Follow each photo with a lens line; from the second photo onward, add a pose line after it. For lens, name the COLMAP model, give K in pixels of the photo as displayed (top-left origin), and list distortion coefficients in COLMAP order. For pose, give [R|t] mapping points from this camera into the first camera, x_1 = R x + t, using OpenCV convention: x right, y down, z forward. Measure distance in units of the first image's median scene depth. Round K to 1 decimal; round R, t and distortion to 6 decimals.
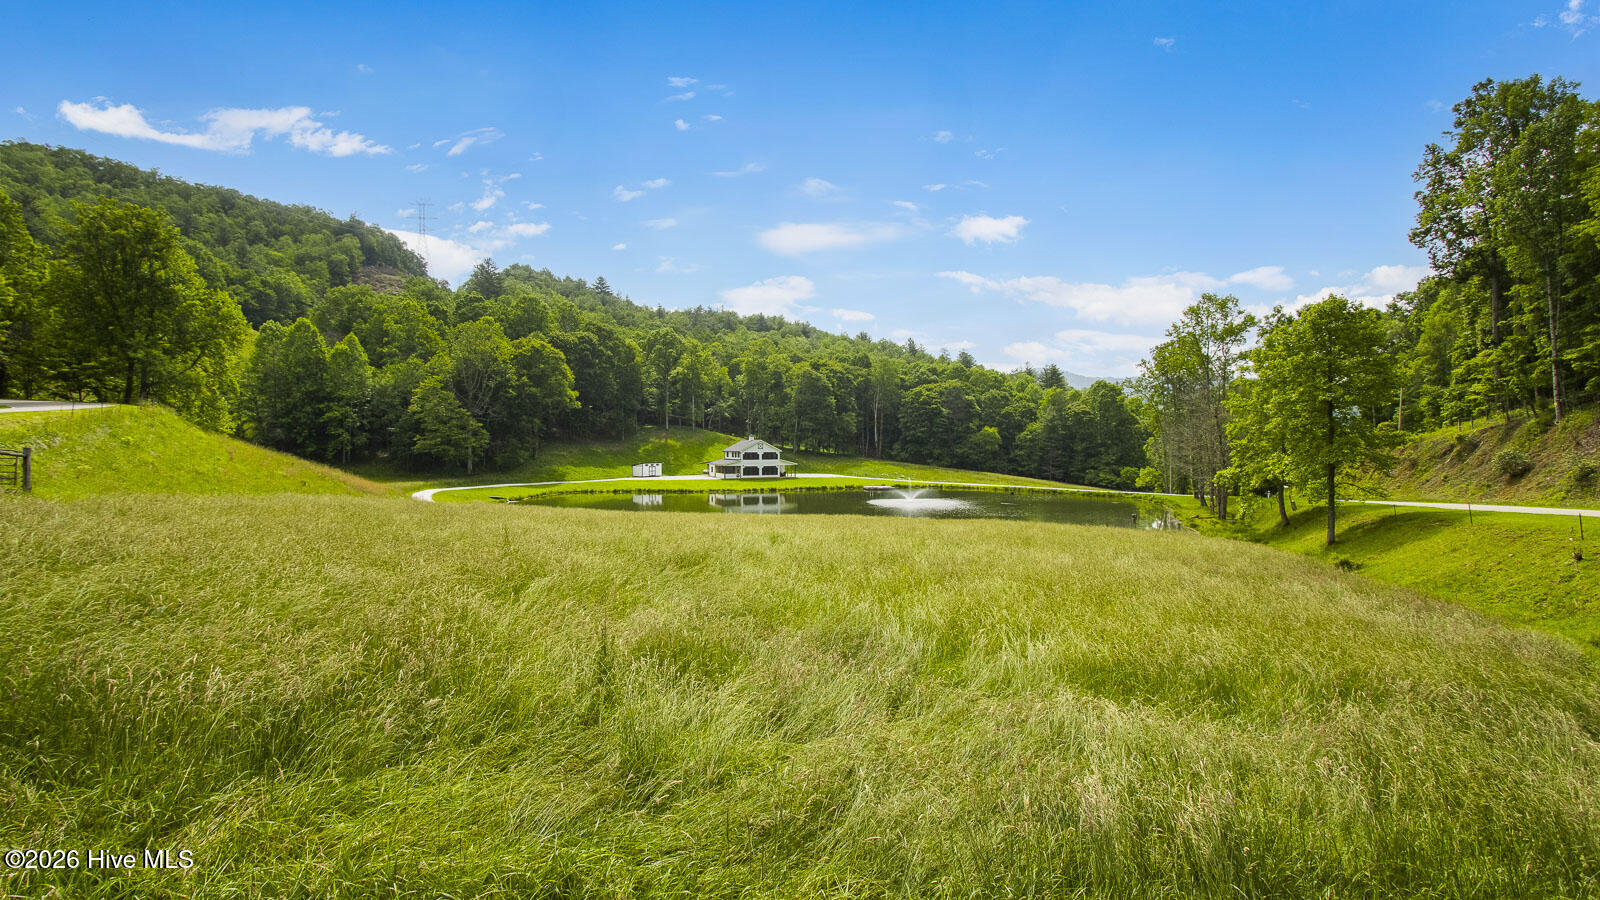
lens RADIAL K [[799.8, 0, 900.7], [0, 799.8, 448.2], [0, 0, 1]] dist [-0.002518, -0.000261]
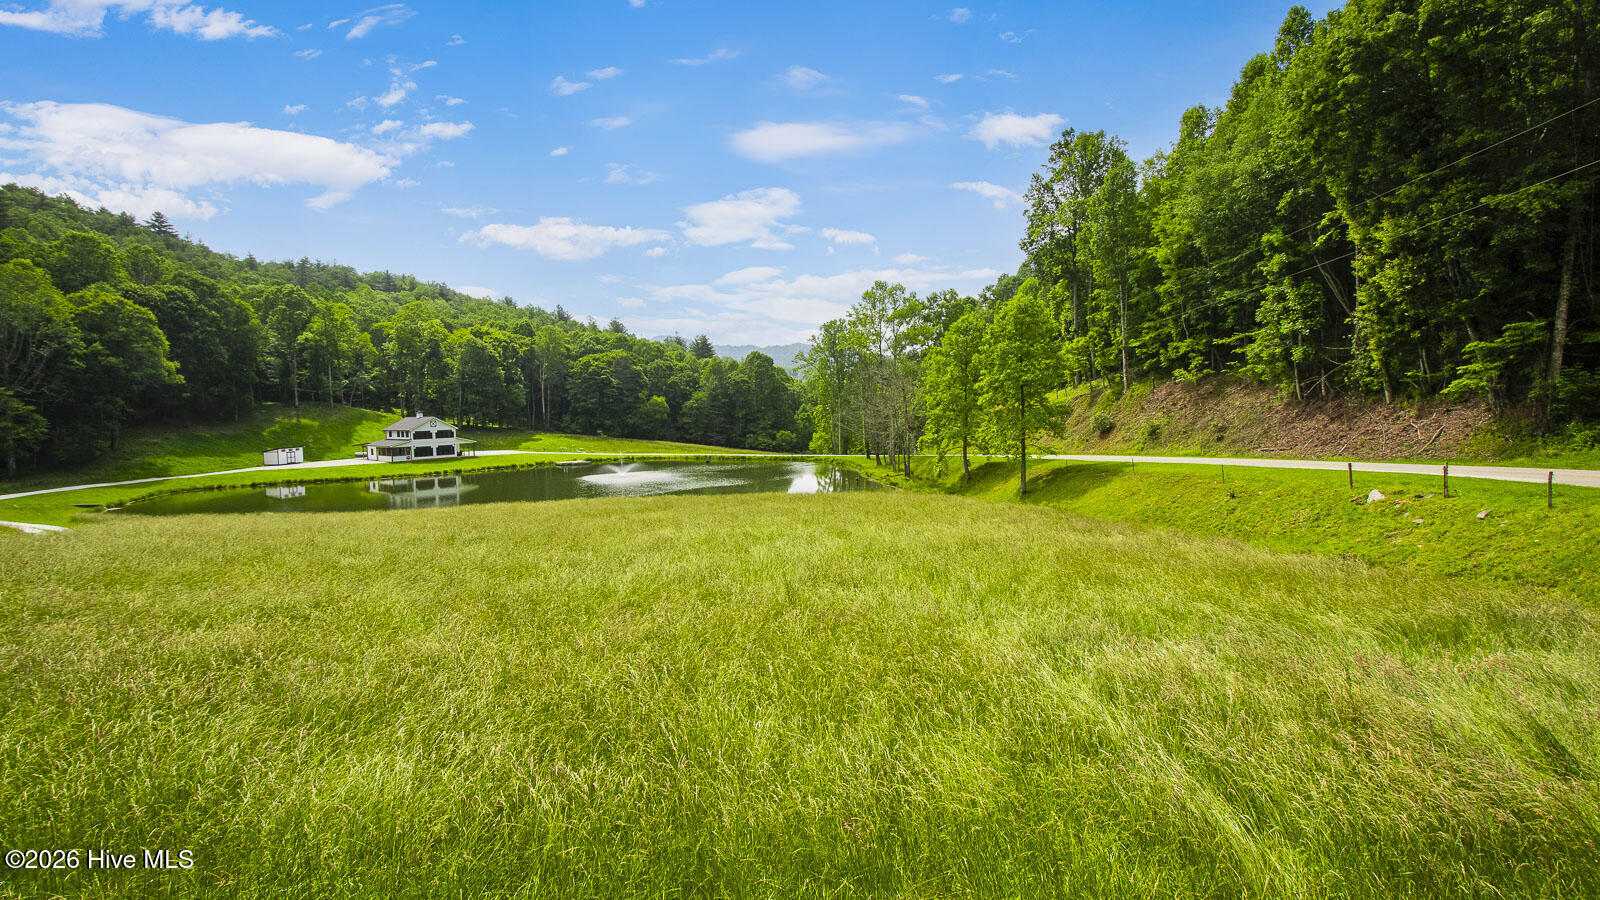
lens RADIAL K [[753.8, 0, 806.5], [0, 753.8, 444.9], [0, 0, 1]] dist [-0.002076, -0.001241]
pose [[0.895868, -0.043406, 0.442195, -0.172027], [0.020091, 0.998156, 0.057276, -0.018519], [-0.443866, -0.042428, 0.895088, 0.051997]]
